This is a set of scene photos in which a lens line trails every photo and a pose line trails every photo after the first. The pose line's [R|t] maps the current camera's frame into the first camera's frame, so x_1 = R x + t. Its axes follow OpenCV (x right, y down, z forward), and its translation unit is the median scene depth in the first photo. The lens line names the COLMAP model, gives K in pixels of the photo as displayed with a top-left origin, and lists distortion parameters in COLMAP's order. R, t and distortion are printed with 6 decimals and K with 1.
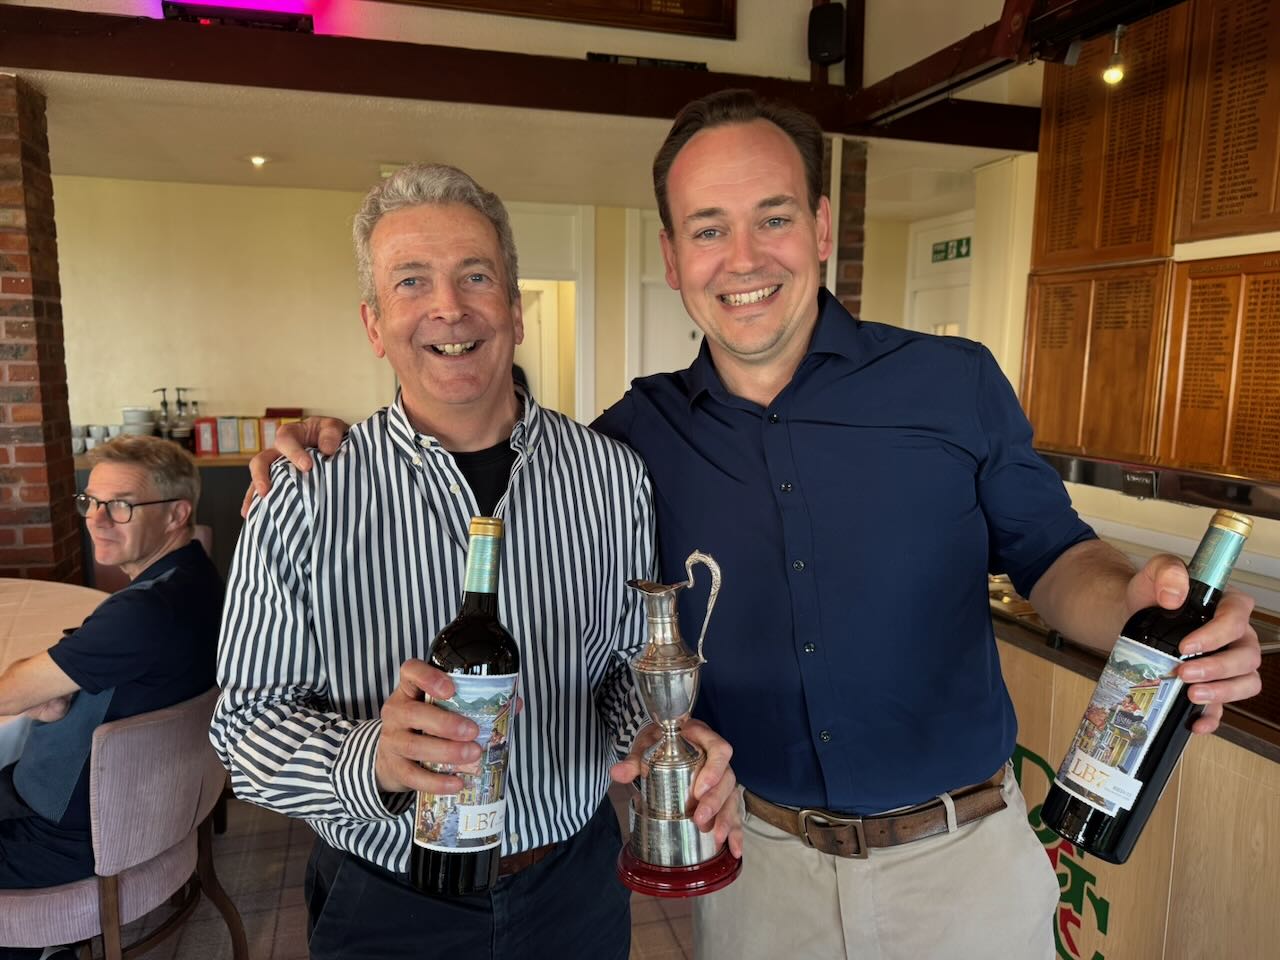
lens RADIAL K [[926.3, 0, 635.8], [0, 926.3, 486.0], [0, 0, 1]] dist [-0.009384, -0.003774]
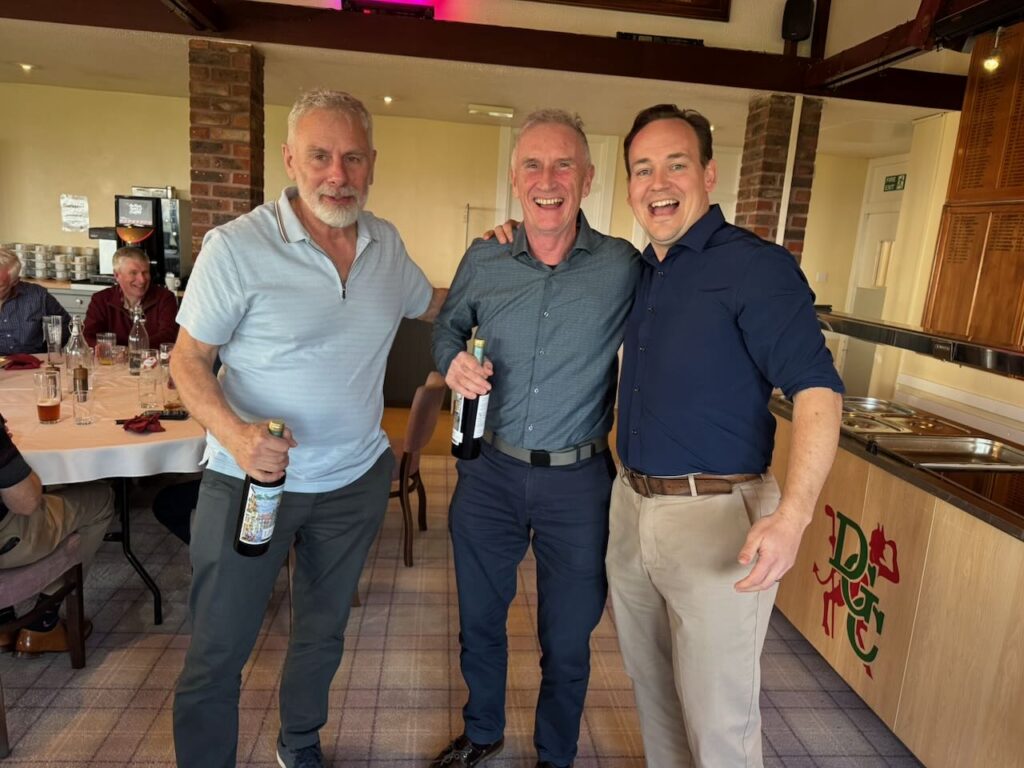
lens RADIAL K [[737.7, 0, 510.7], [0, 737.7, 388.1], [0, 0, 1]] dist [-0.005841, -0.004171]
pose [[0.979996, 0.095537, -0.174587, 0.039157], [-0.087349, 0.994712, 0.054019, 0.031177], [0.178825, -0.037688, 0.983159, -0.174518]]
